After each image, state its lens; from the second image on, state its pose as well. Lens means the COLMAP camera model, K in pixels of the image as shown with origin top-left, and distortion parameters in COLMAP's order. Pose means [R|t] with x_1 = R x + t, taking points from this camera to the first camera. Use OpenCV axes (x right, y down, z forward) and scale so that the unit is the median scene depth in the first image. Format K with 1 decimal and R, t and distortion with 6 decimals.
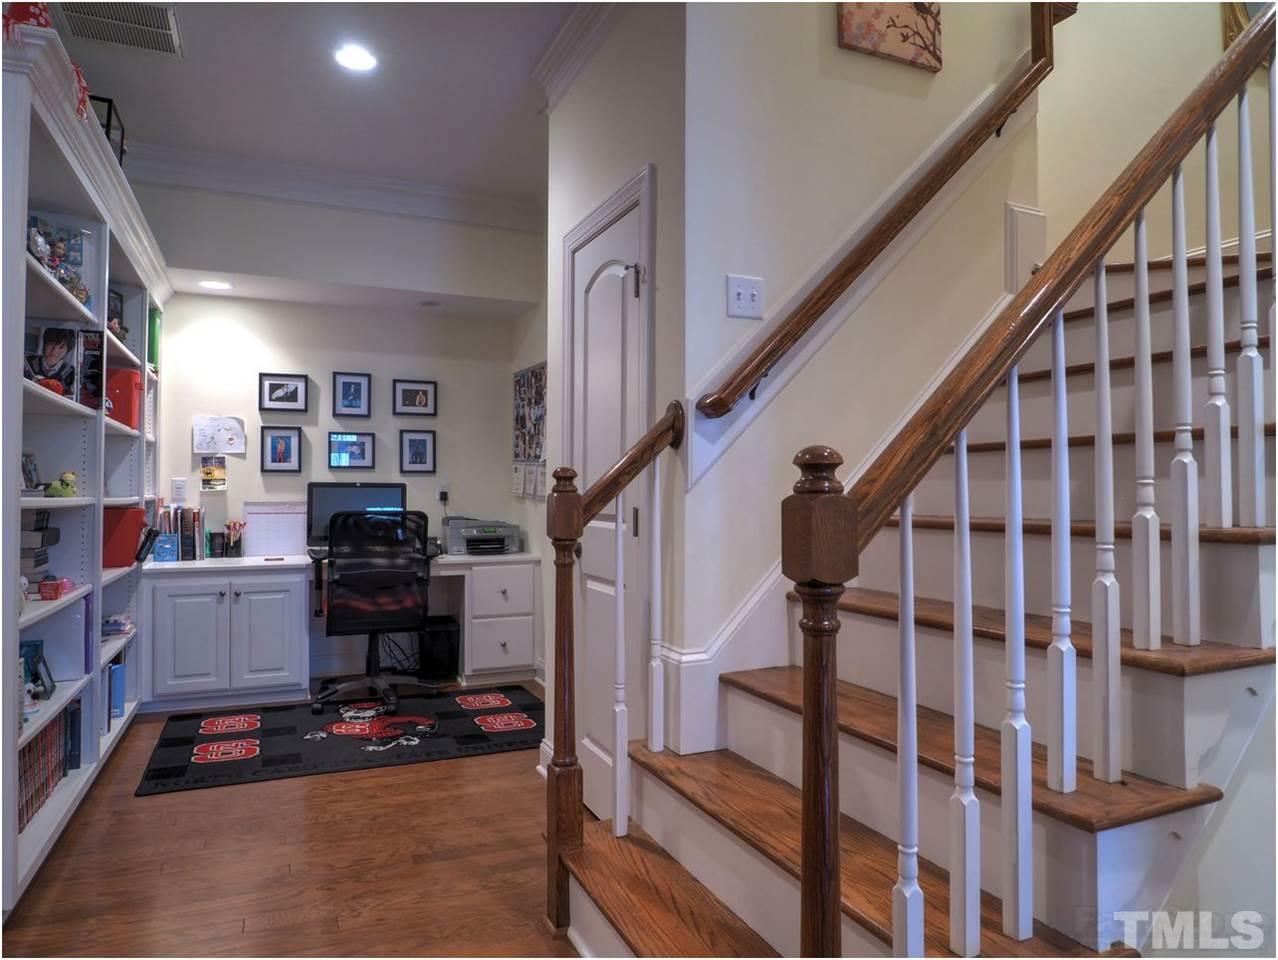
lens RADIAL K [[816.1, 0, 636.7], [0, 816.1, 469.7], [0, 0, 1]] dist [-0.025542, -0.004245]
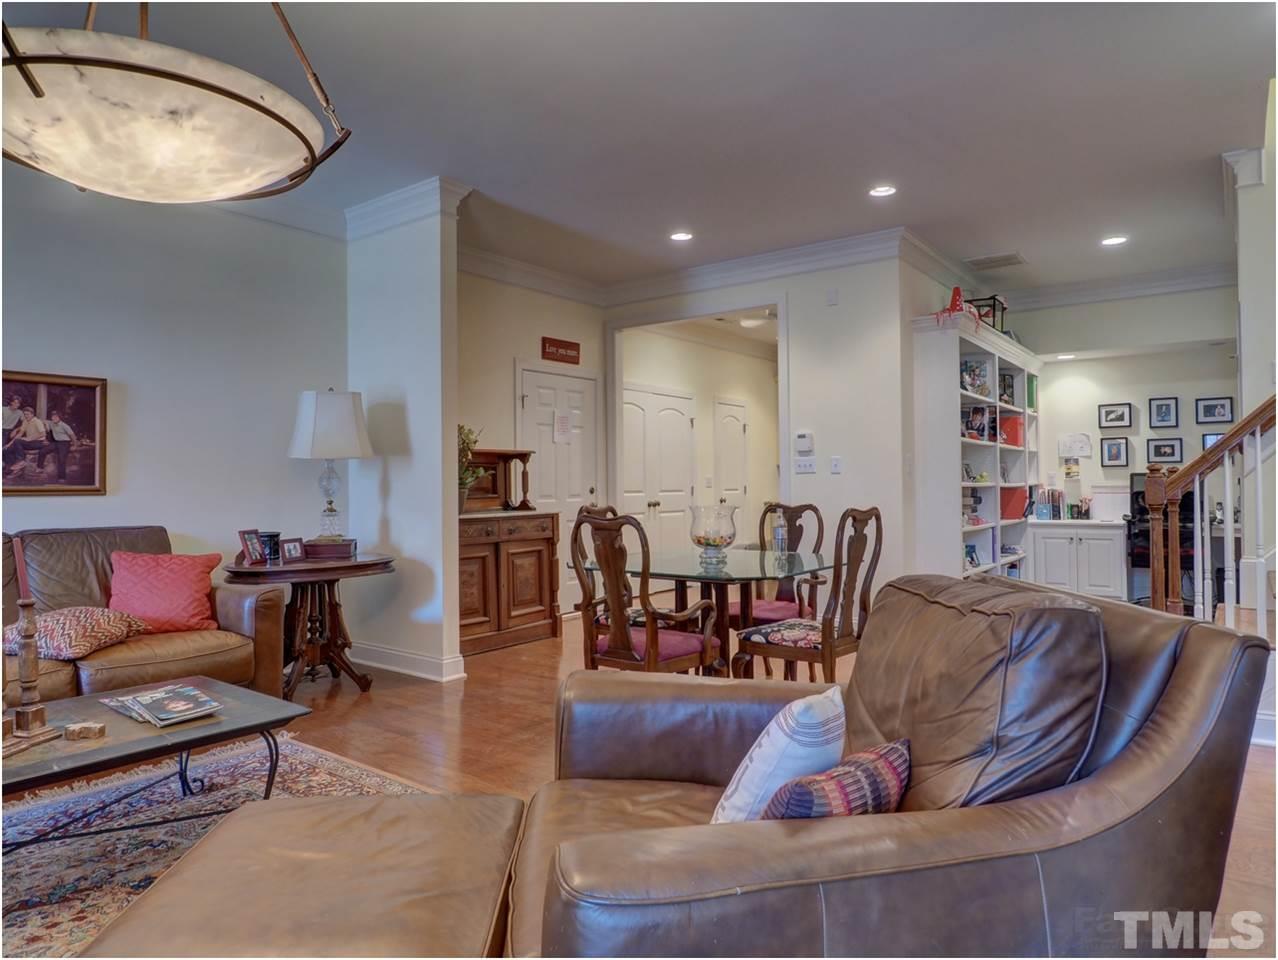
lens RADIAL K [[816.1, 0, 636.5], [0, 816.1, 473.1], [0, 0, 1]] dist [-0.025542, -0.004245]
pose [[0.482078, -0.015979, -0.875982, 0.514452], [0.032370, 0.999476, -0.000417, -0.014685], [0.875530, -0.028155, 0.482343, -0.596243]]
